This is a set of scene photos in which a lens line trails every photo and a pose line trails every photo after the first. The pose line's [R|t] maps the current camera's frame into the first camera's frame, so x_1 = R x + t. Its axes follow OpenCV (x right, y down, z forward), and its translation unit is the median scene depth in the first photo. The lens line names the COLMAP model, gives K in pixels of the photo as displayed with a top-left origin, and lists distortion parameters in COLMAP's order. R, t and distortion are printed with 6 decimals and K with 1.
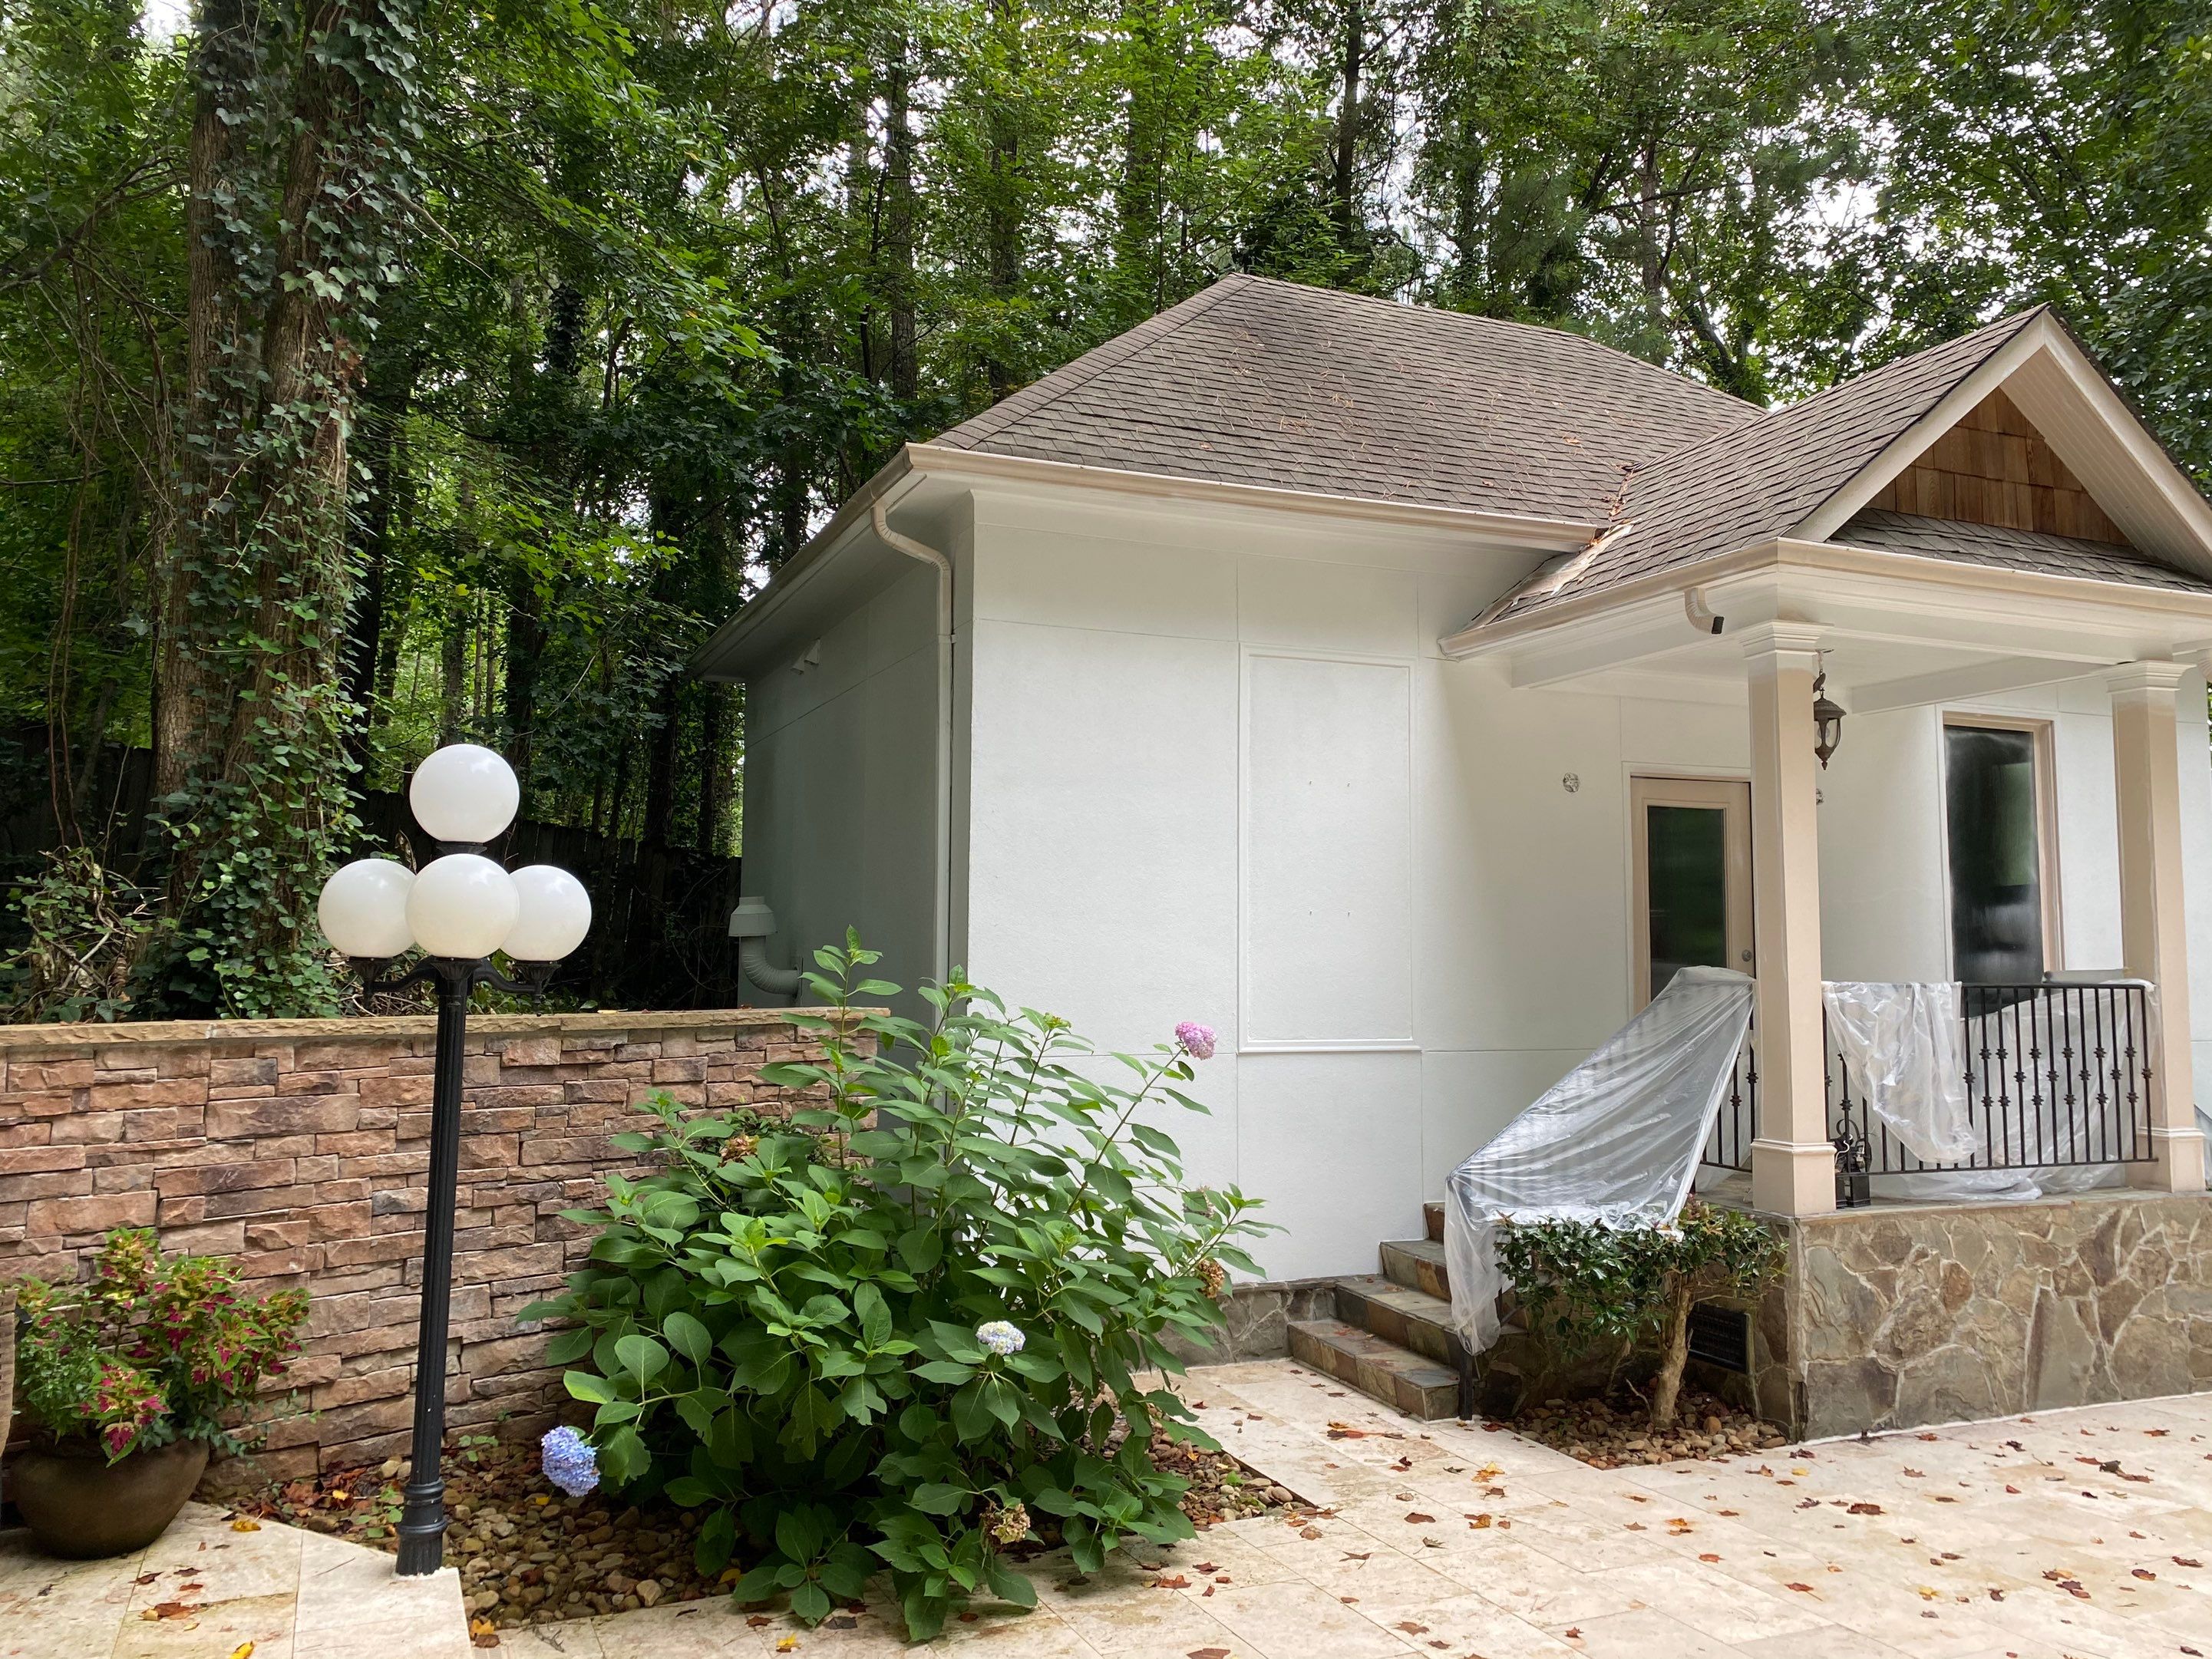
lens RADIAL K [[1669.2, 0, 1106.0], [0, 1669.2, 829.5], [0, 0, 1]] dist [-0.003109, -0.002834]
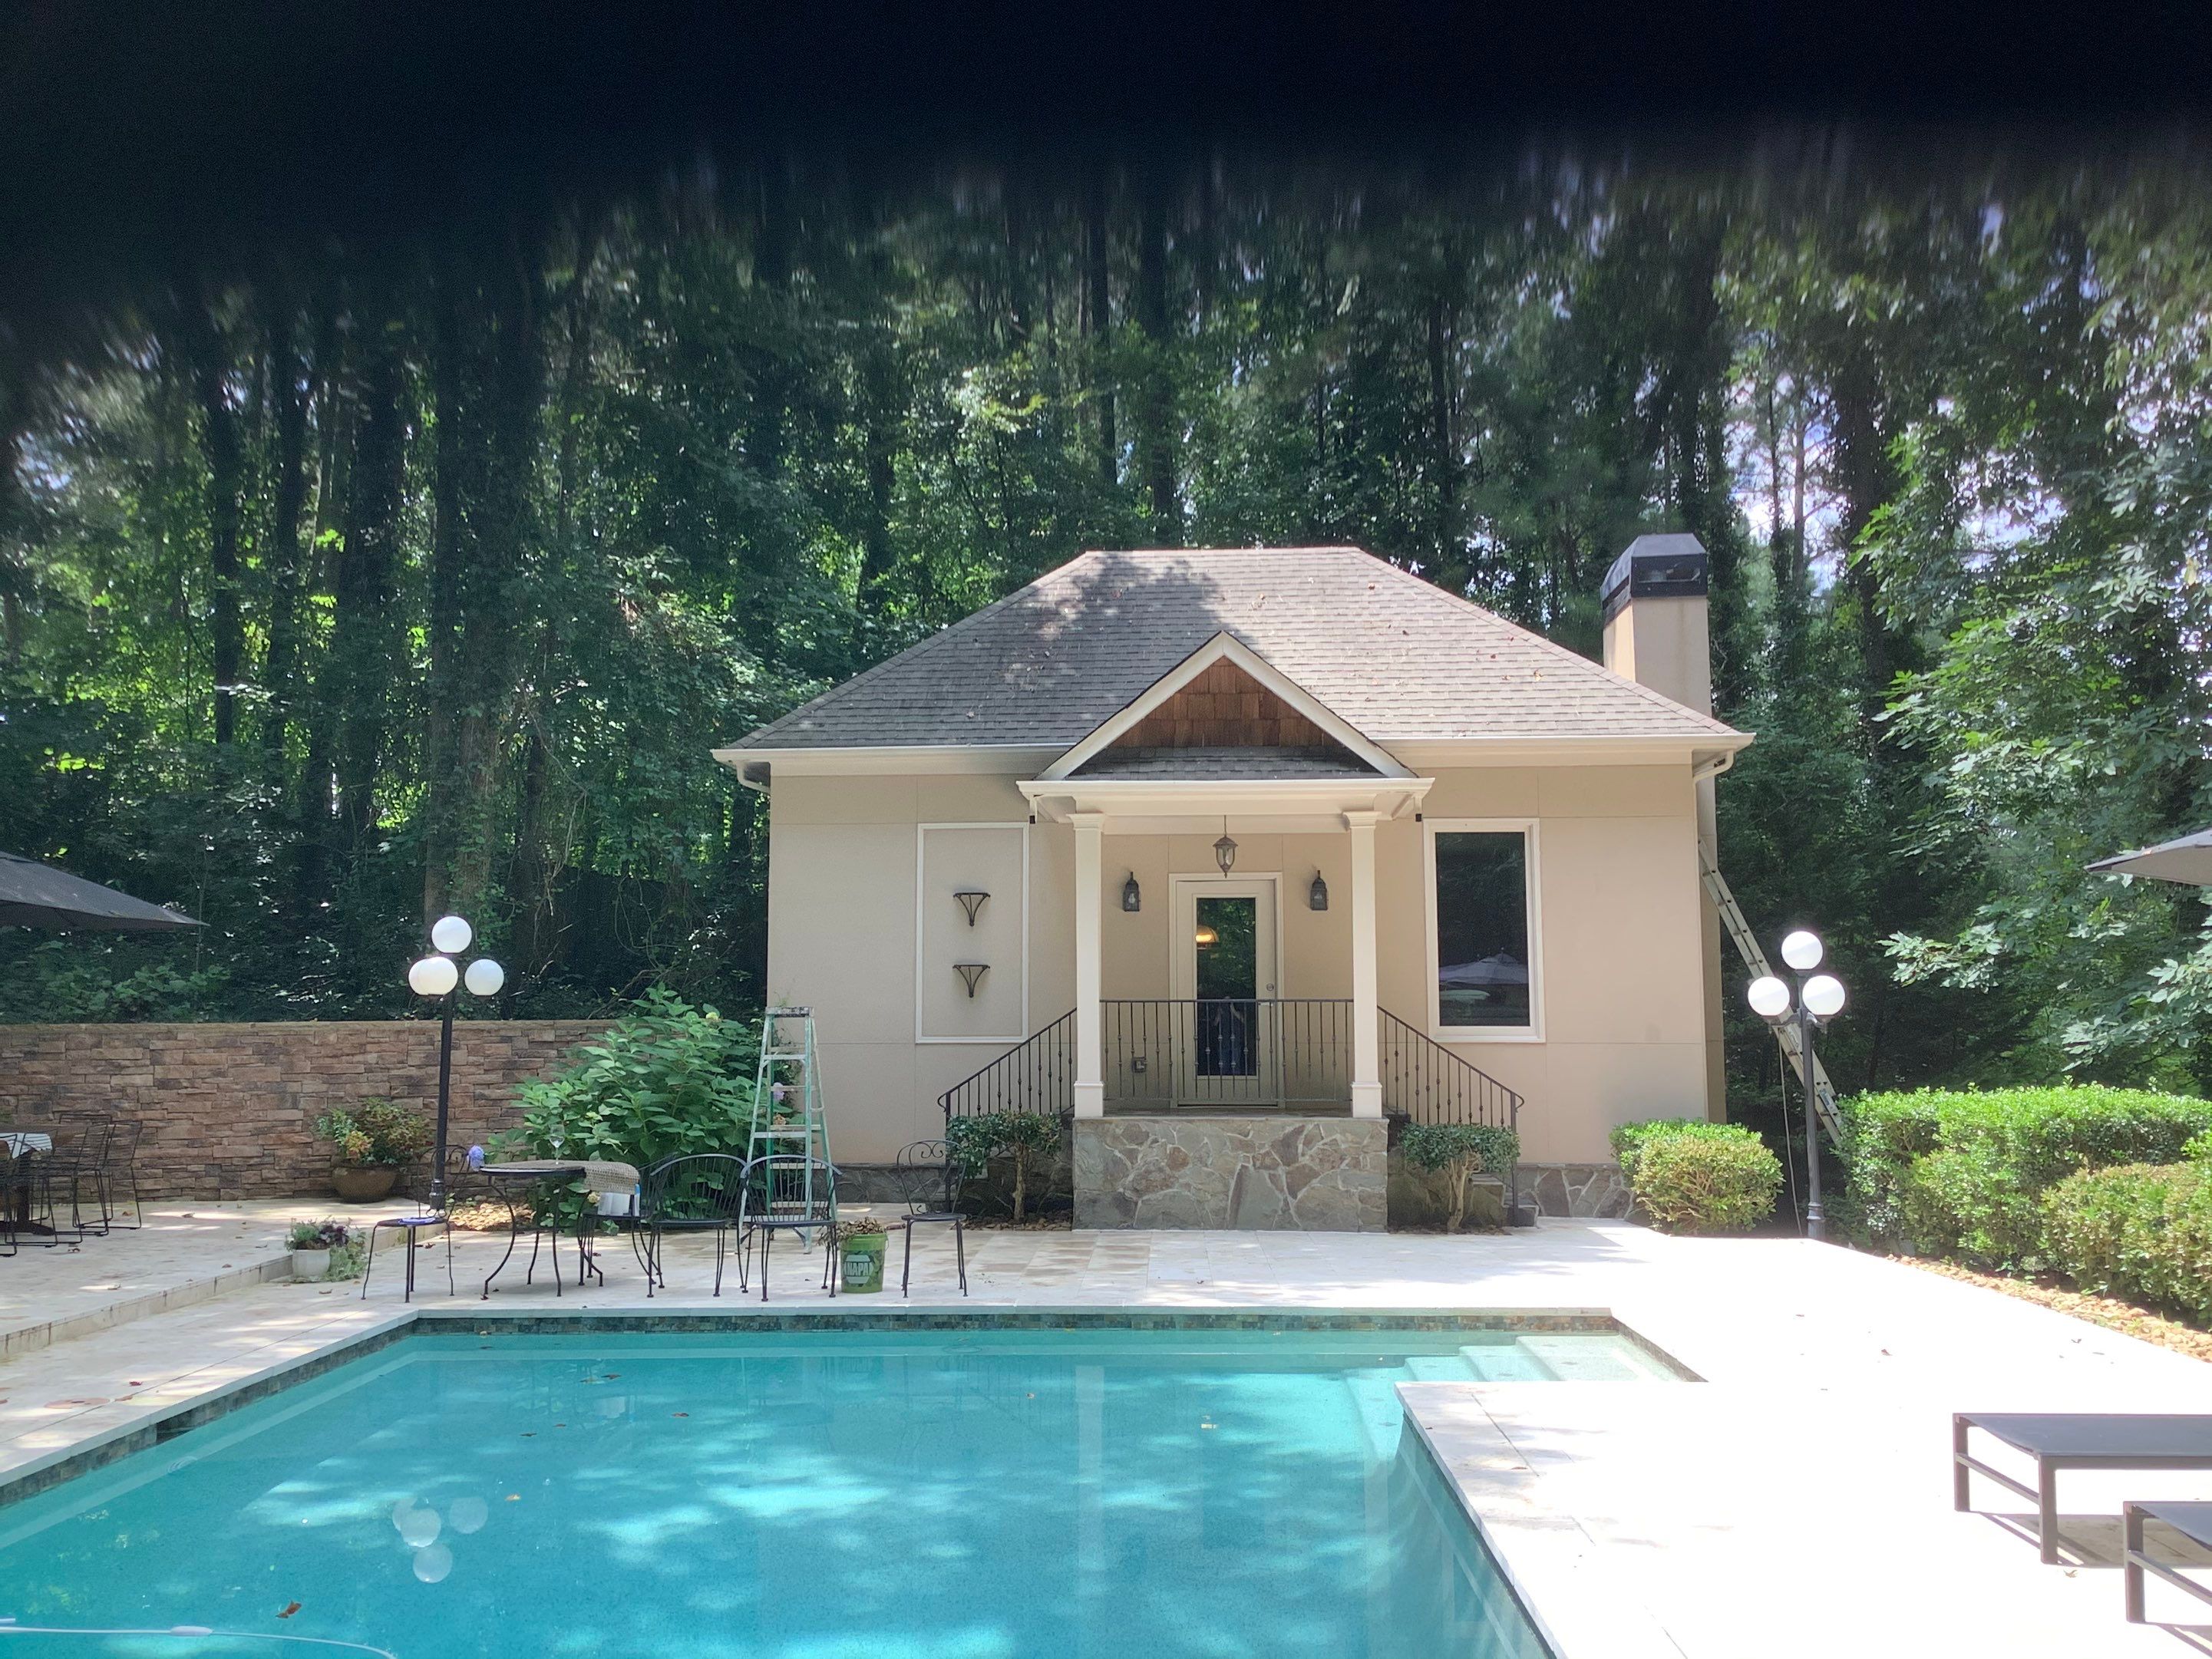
lens RADIAL K [[1926.0, 0, 1106.0], [0, 1926.0, 829.5], [0, 0, 1]] dist [-0.001743, -0.005398]
pose [[0.911387, -0.049810, -0.408525, 1.376276], [0.042392, 0.998731, -0.027198, -0.045841], [0.409361, 0.007470, 0.912342, -1.059414]]
